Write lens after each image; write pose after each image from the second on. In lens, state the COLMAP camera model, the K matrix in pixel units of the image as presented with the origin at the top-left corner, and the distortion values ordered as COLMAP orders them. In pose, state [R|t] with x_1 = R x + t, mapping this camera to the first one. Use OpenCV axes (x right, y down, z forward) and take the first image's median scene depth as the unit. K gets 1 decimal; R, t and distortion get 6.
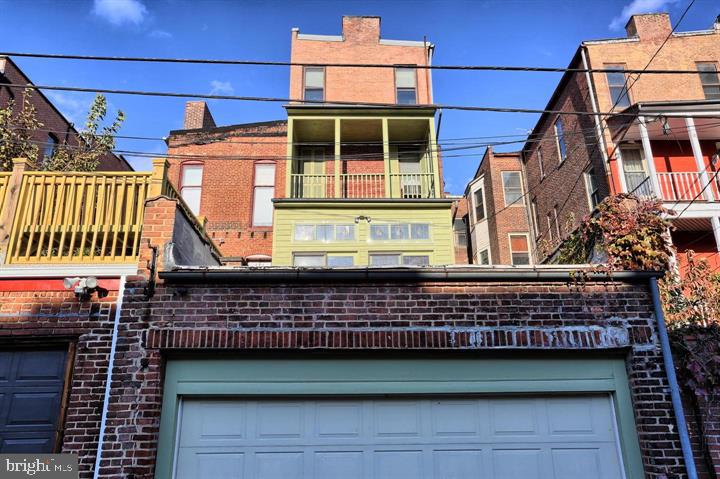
lens RADIAL K [[572.8, 0, 360.0], [0, 572.8, 239.5], [0, 0, 1]] dist [0.073695, 0.002895]
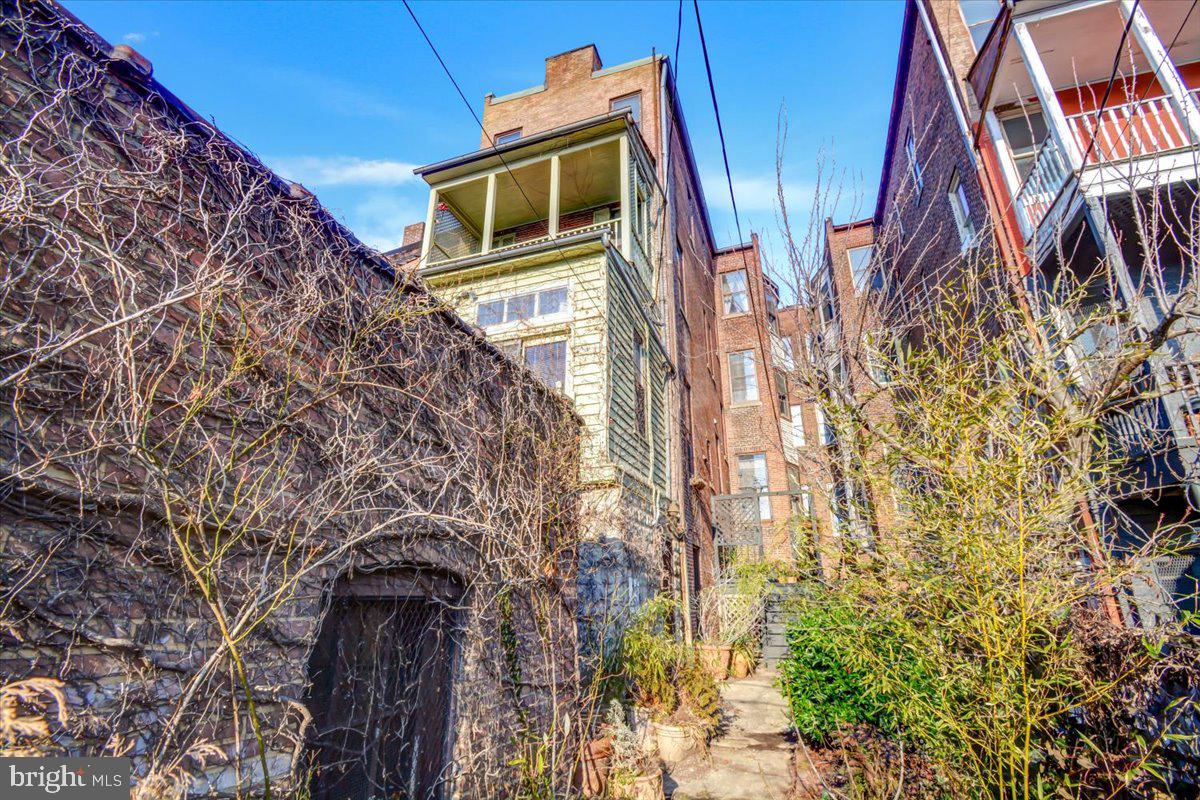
lens RADIAL K [[570.6, 0, 600.0], [0, 570.6, 400.0], [0, 0, 1]] dist [-0.001043, -0.000668]
pose [[0.943544, -0.109834, -0.312509, 0.215648], [0.102774, 0.993939, -0.039029, 0.073212], [0.314902, 0.004708, 0.949113, 0.357514]]
